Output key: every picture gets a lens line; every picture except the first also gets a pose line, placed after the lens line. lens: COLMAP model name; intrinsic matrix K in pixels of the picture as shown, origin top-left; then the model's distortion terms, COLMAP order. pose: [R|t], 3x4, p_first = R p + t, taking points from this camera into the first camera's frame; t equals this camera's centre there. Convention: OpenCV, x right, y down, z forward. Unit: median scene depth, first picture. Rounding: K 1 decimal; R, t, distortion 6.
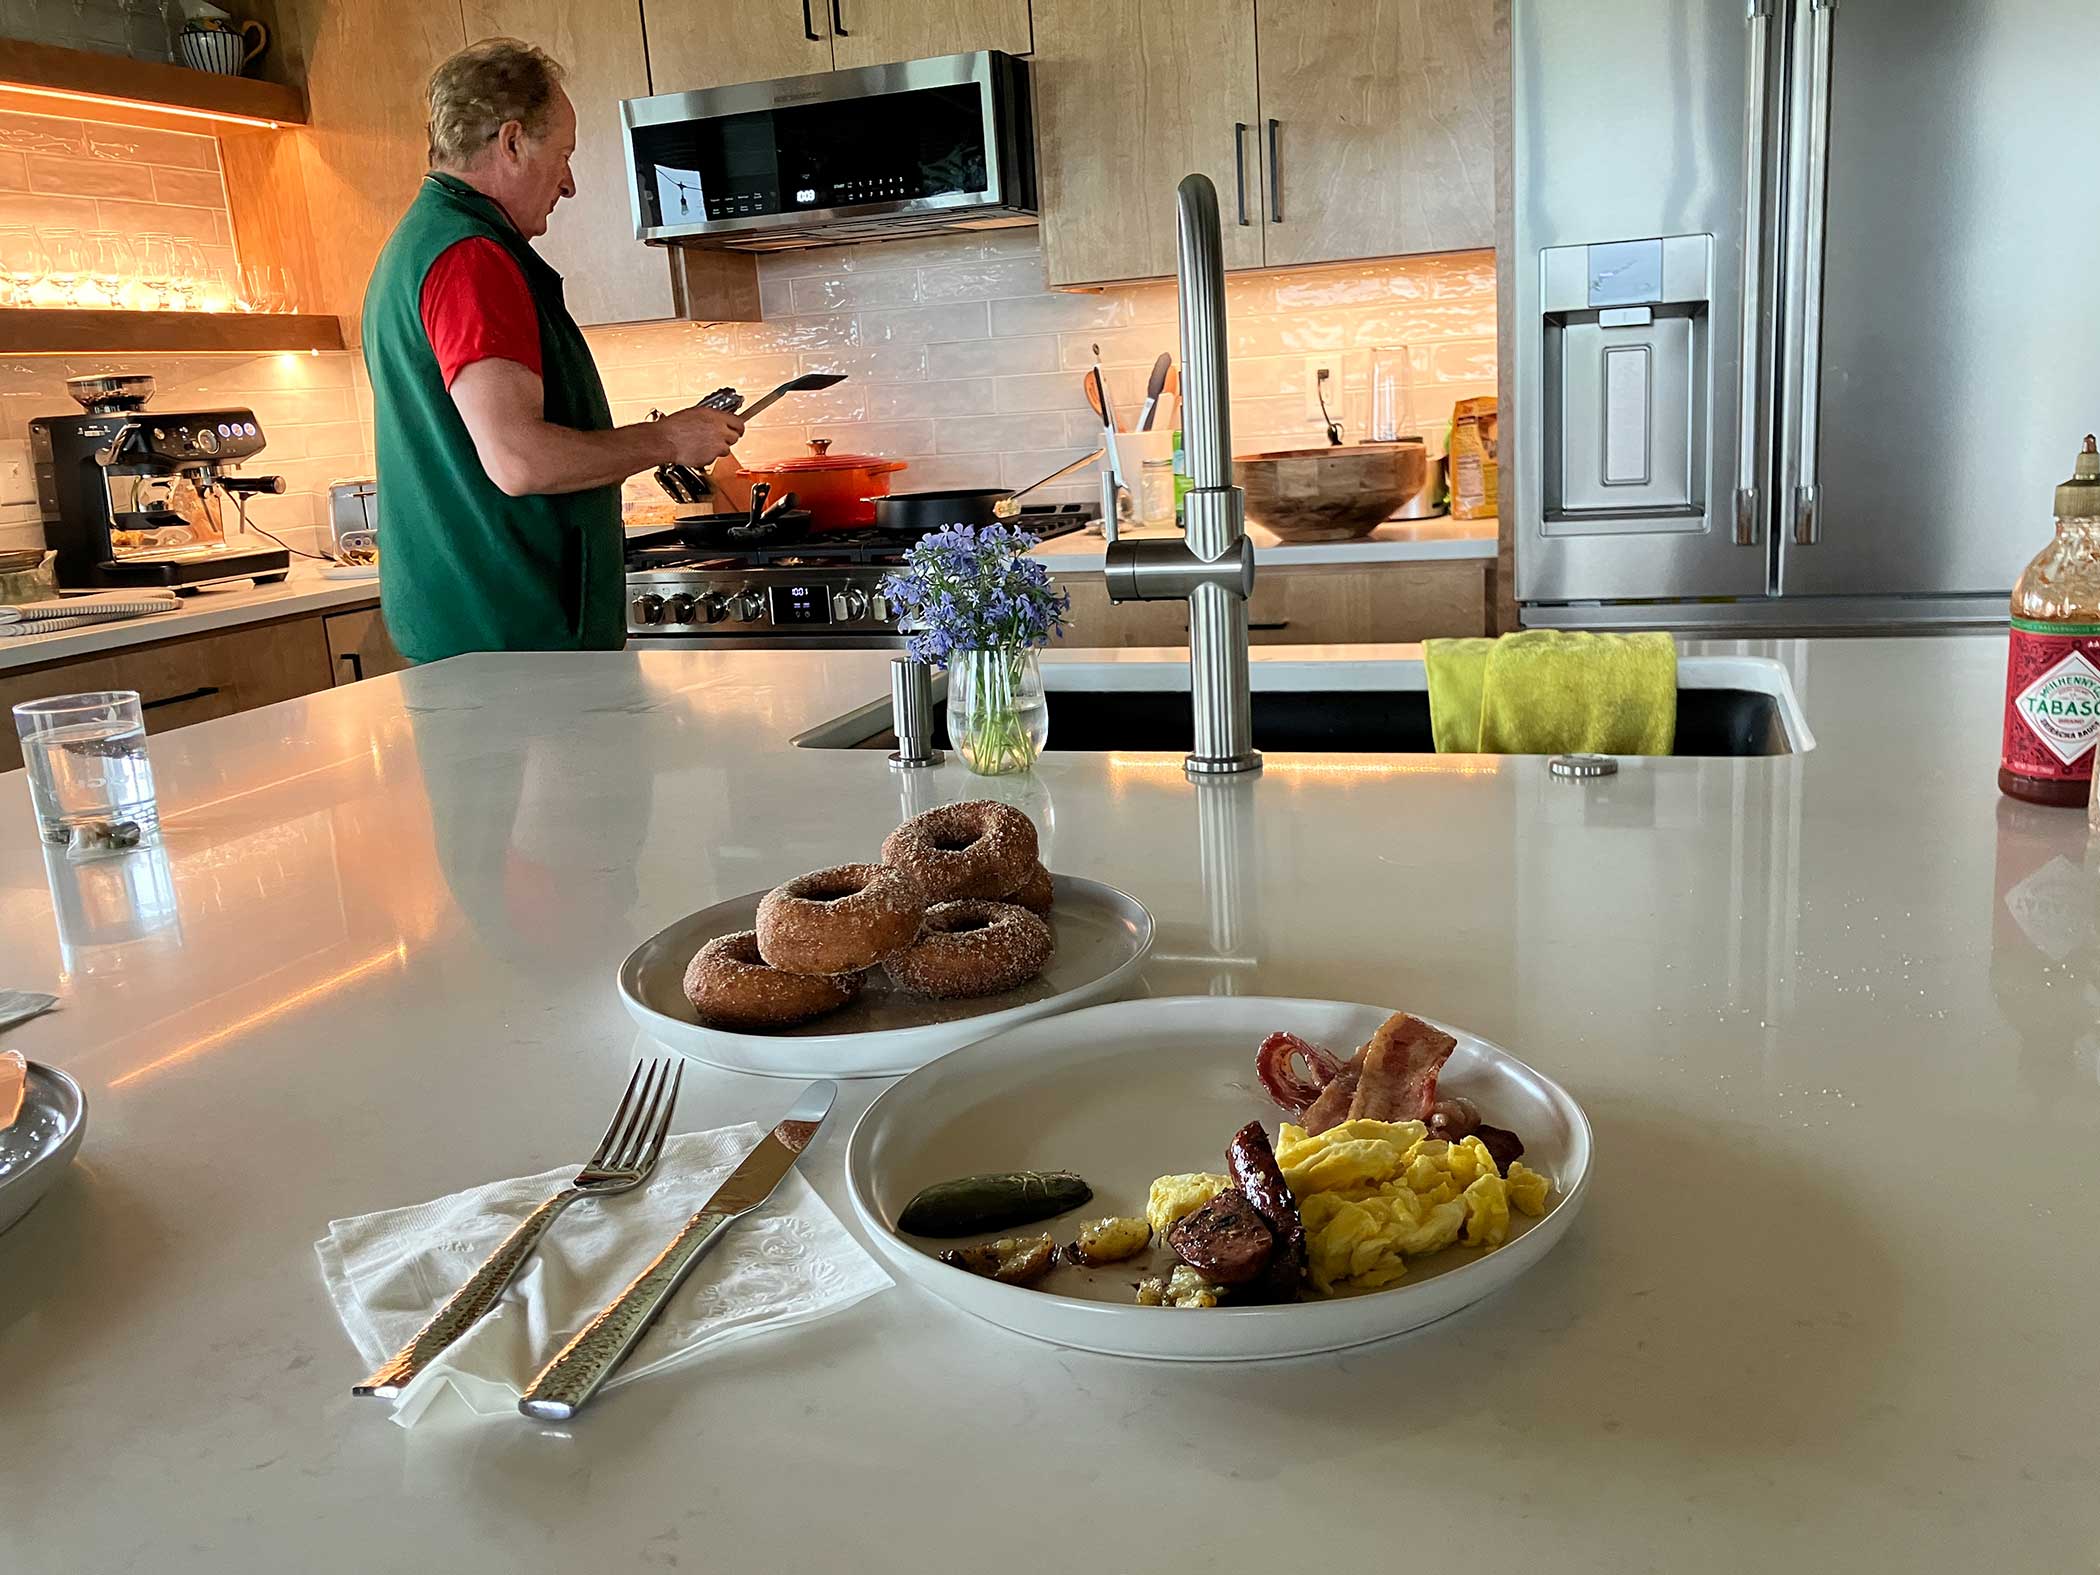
lens RADIAL K [[1718.4, 0, 1050.0], [0, 1718.4, 787.5], [0, 0, 1]] dist [0.003719, 0.003663]
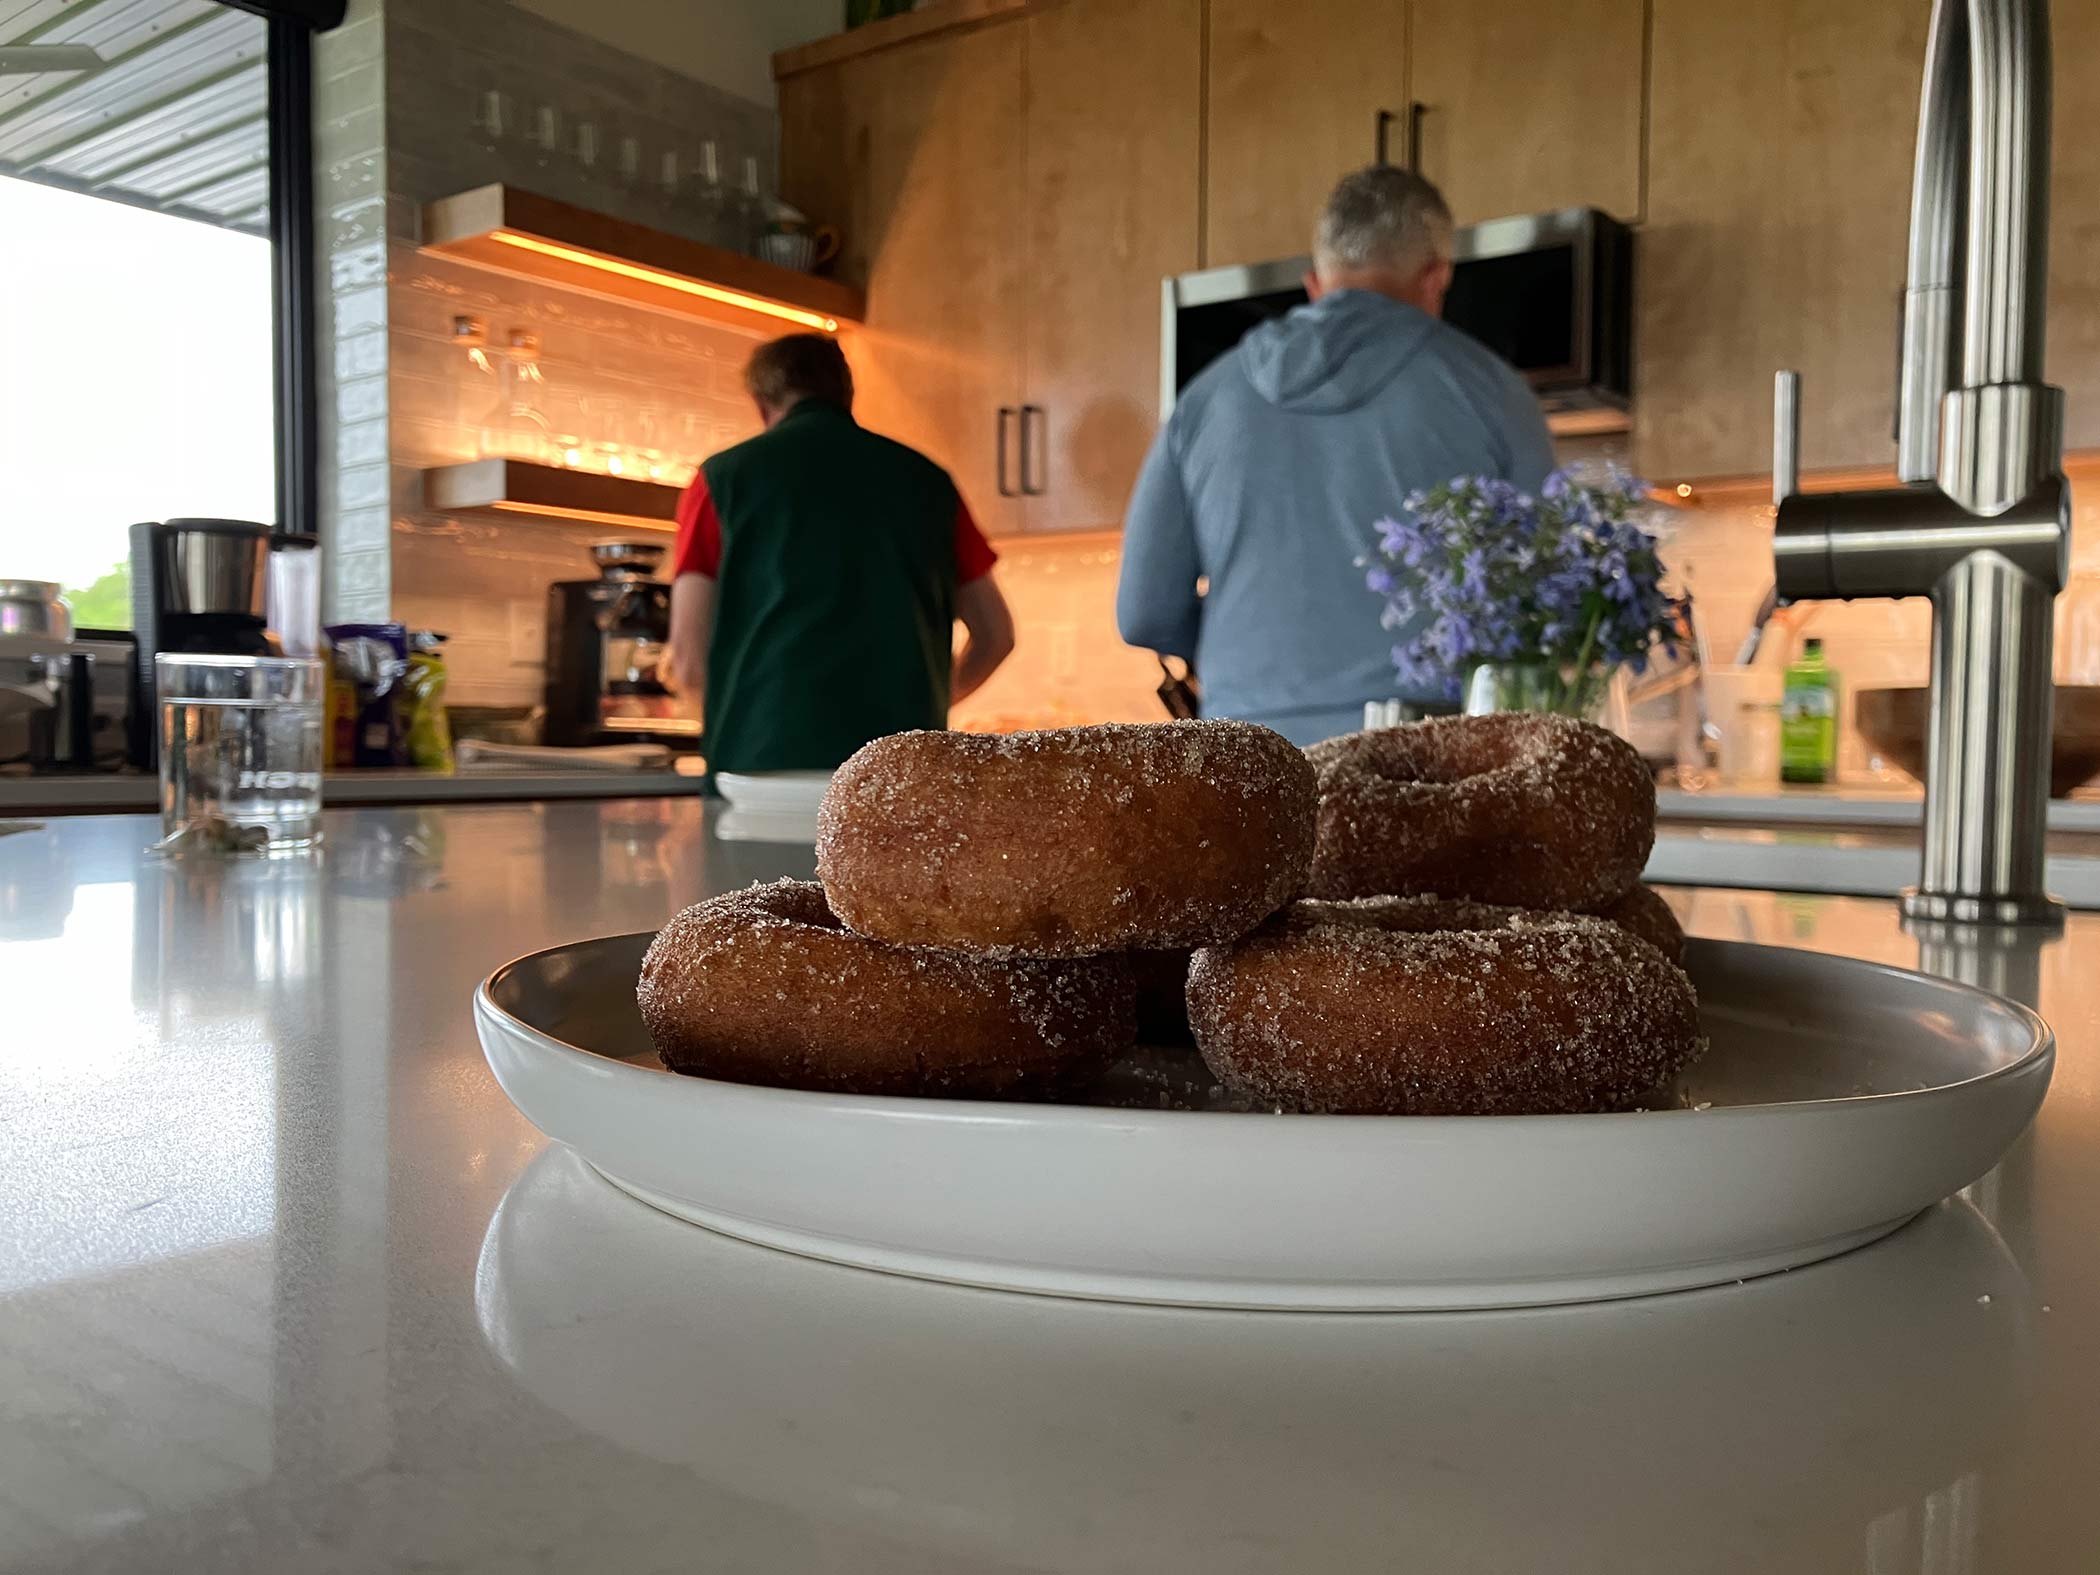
lens RADIAL K [[1732.3, 0, 1051.6], [0, 1732.3, 830.1], [0, 0, 1]] dist [-0.007139, -0.005125]
pose [[0.950102, 0.093278, -0.297667, -0.005301], [-0.141155, 0.979518, -0.143595, 0.030749], [0.278176, 0.178447, 0.943809, 0.163016]]
